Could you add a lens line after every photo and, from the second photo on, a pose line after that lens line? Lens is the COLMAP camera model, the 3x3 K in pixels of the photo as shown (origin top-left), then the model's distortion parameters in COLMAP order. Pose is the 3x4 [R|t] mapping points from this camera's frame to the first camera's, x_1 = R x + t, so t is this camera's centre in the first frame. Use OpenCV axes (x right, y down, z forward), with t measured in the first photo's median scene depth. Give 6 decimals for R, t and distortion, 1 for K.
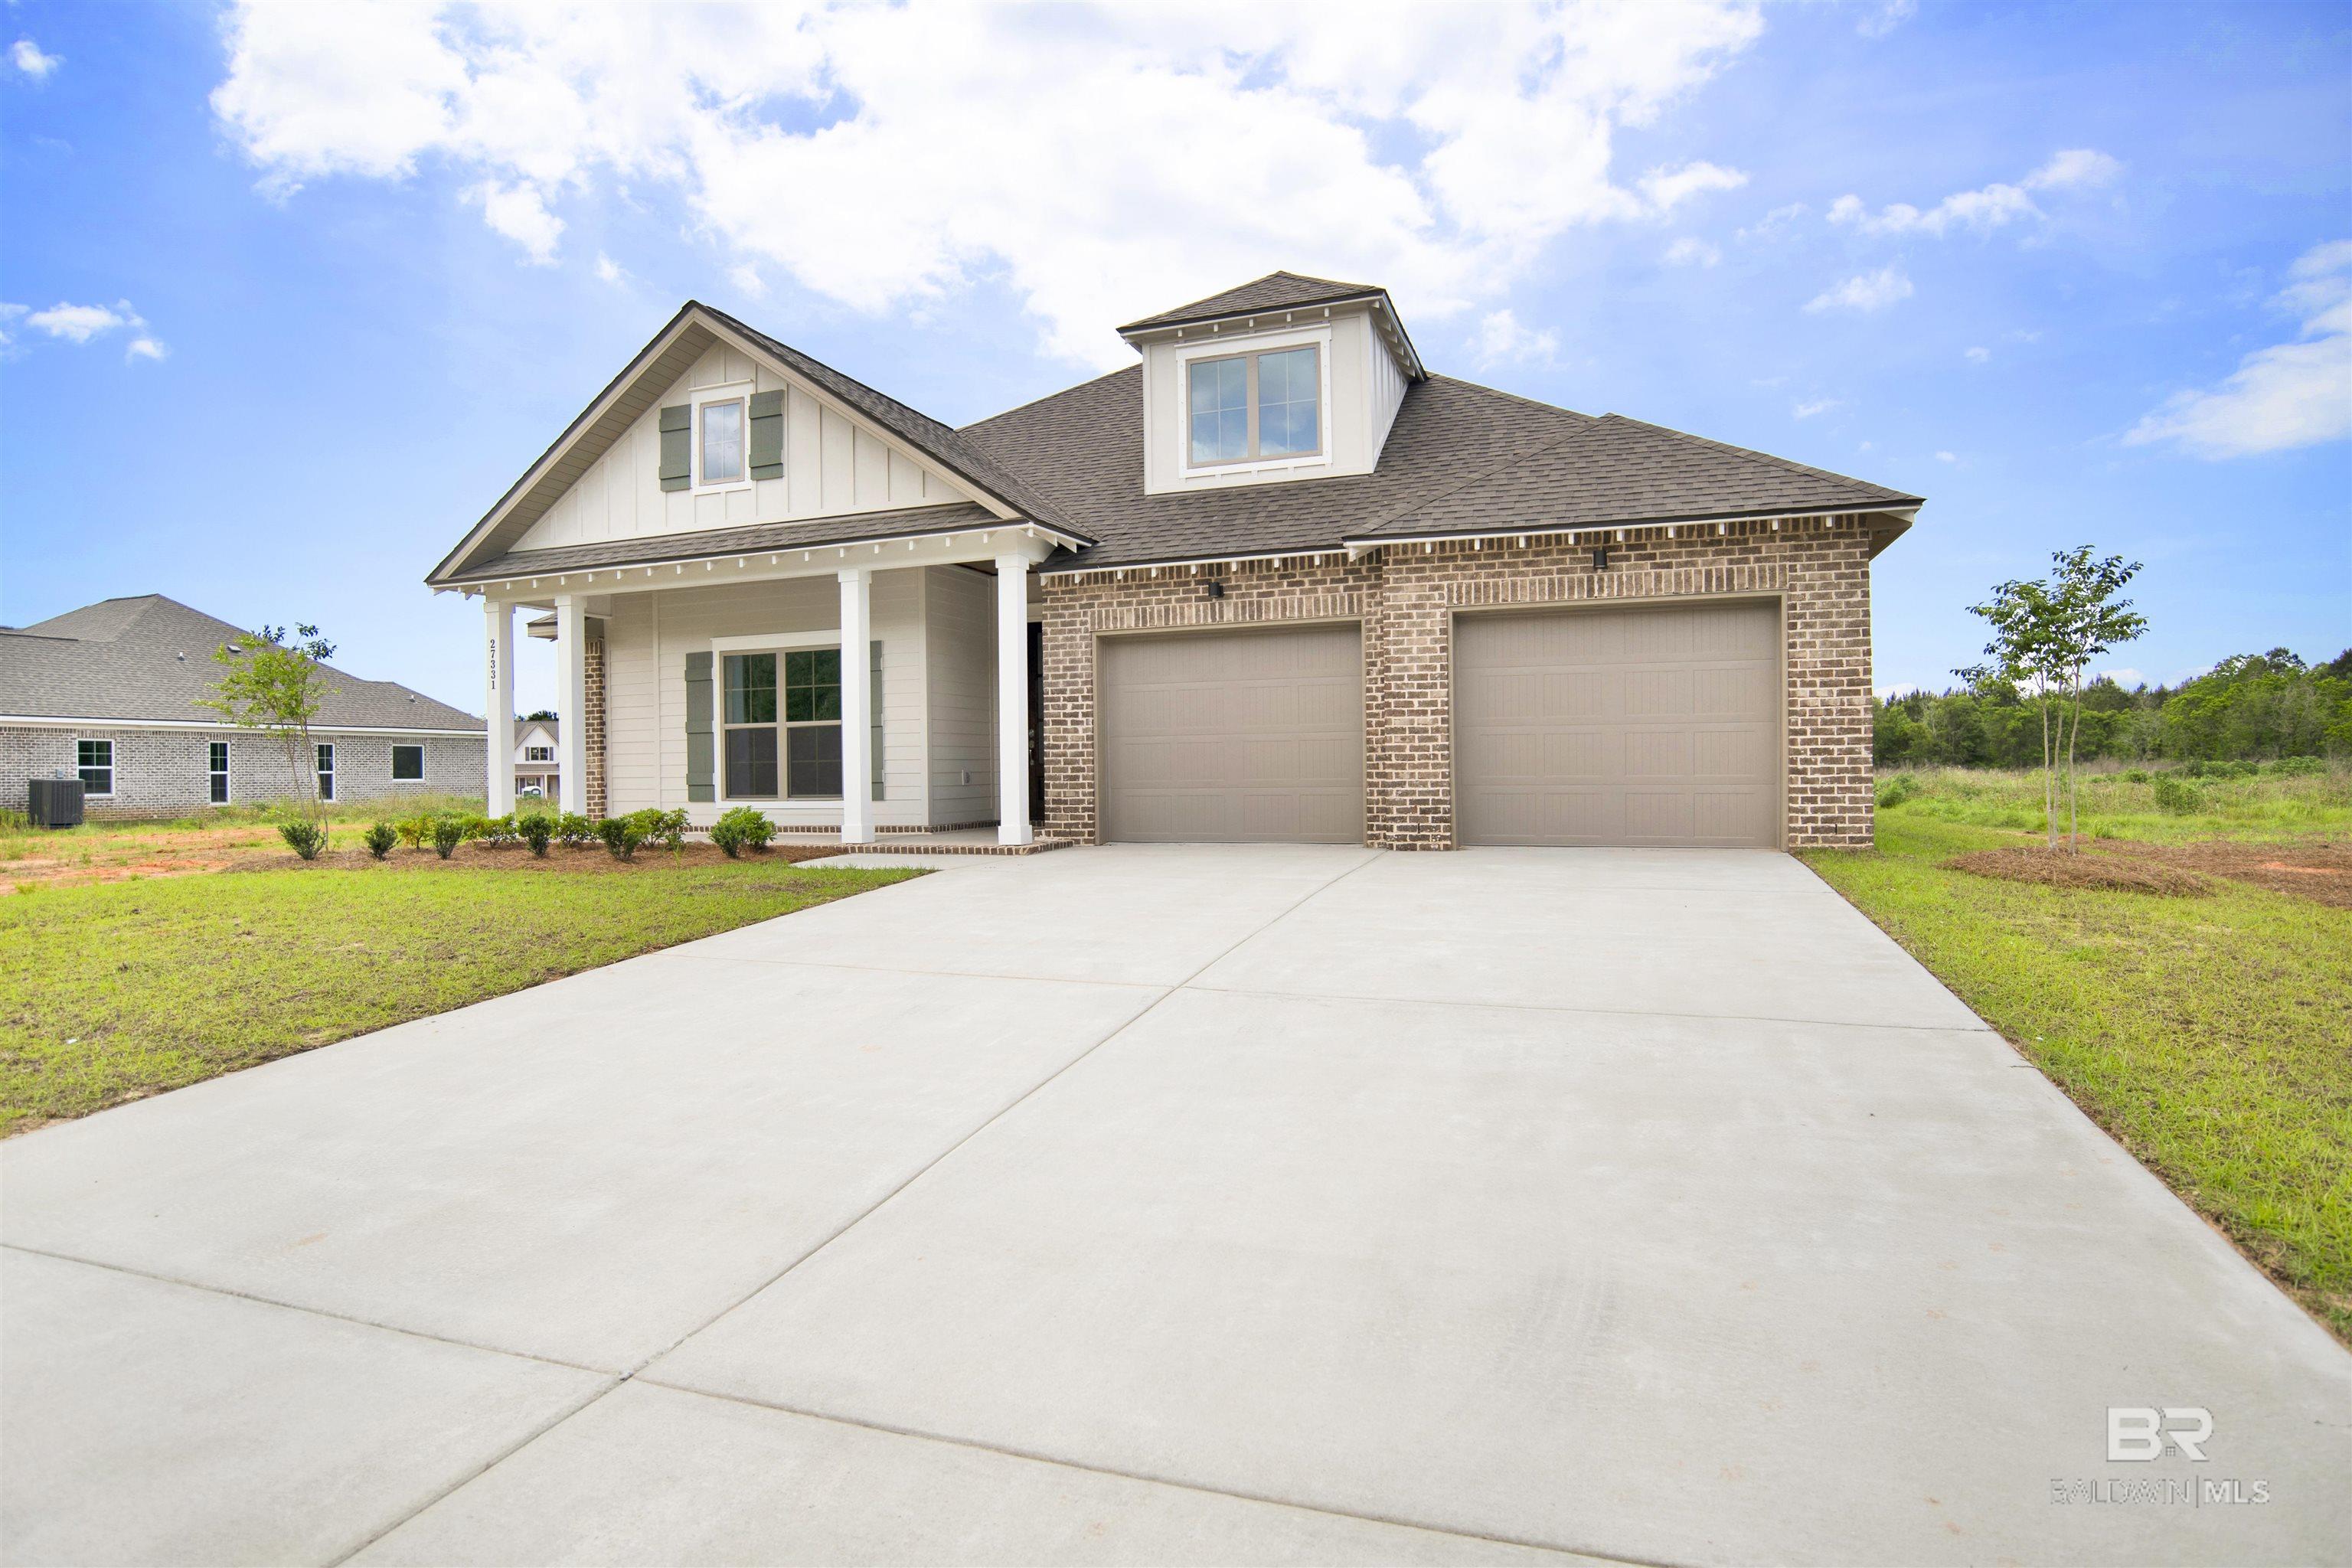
lens RADIAL K [[1222.7, 0, 1171.7], [0, 1222.7, 783.5], [0, 0, 1]] dist [-0.059491, 0.008977]
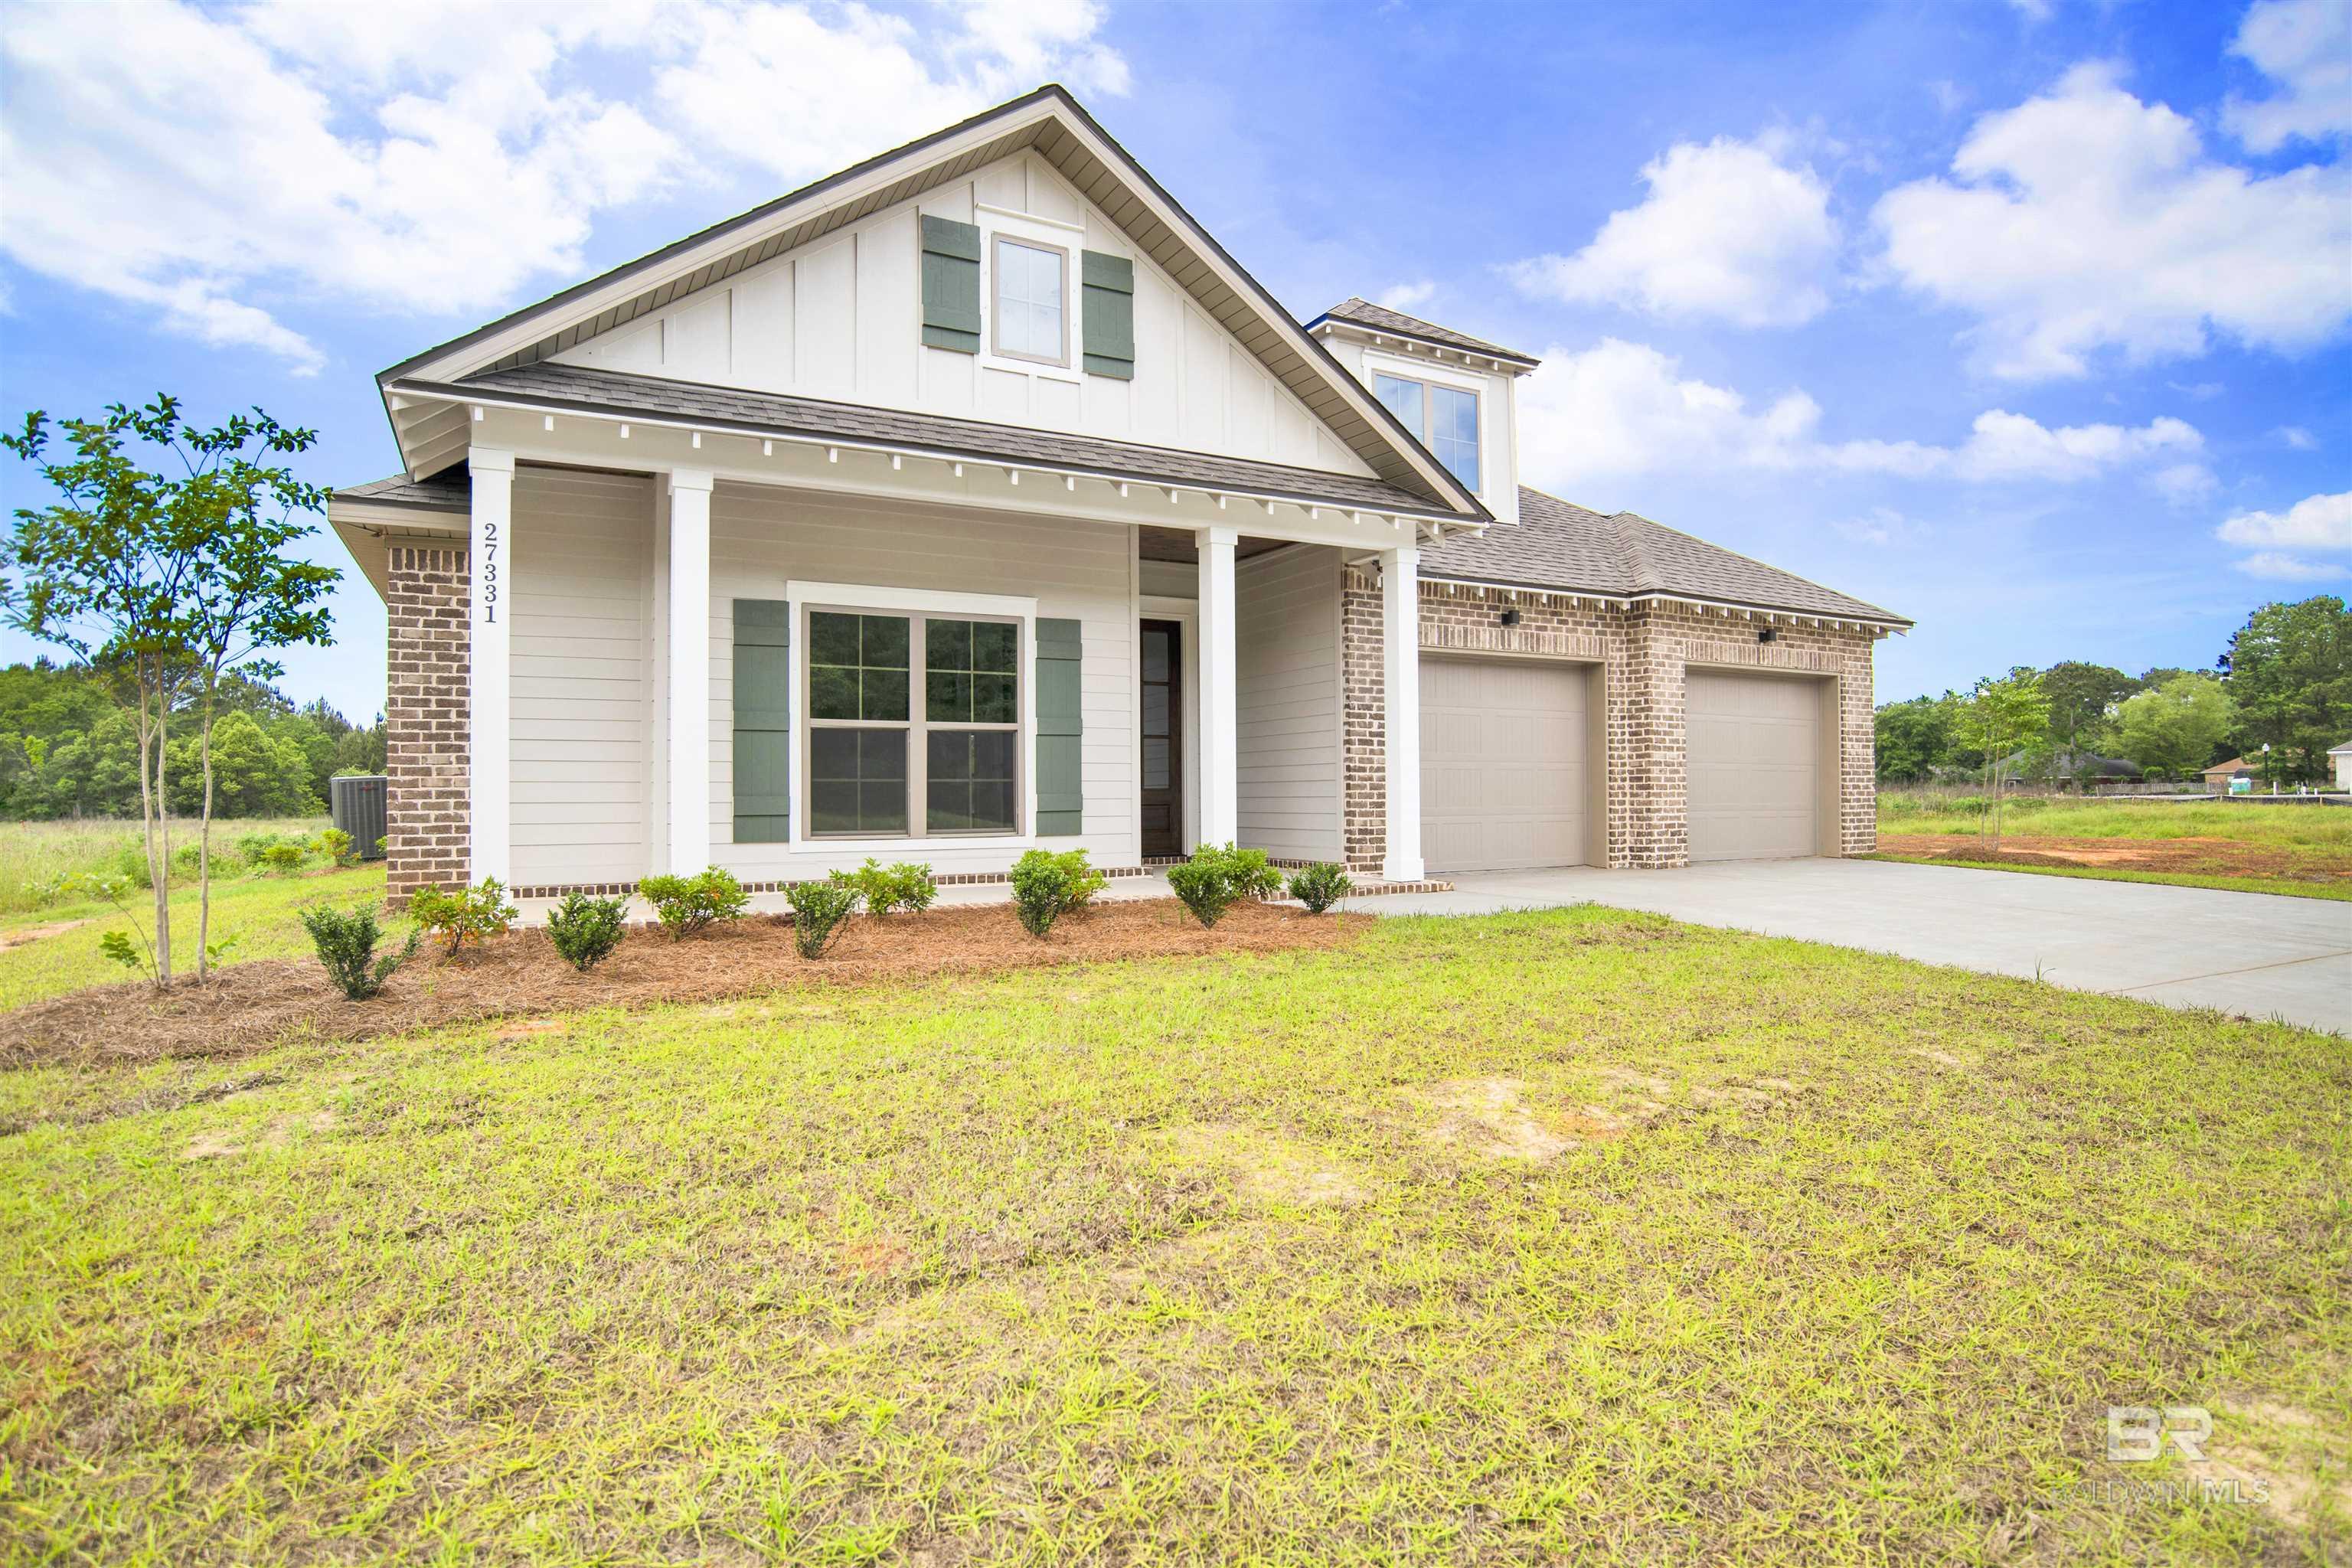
lens RADIAL K [[1222.7, 0, 1174.2], [0, 1222.7, 775.4], [0, 0, 1]] dist [-0.059491, 0.008977]
pose [[0.656379, 0.021082, 0.754136, -0.825241], [0.005910, 0.999435, -0.033083, 0.002385], [-0.754408, 0.026172, 0.655884, 0.510609]]
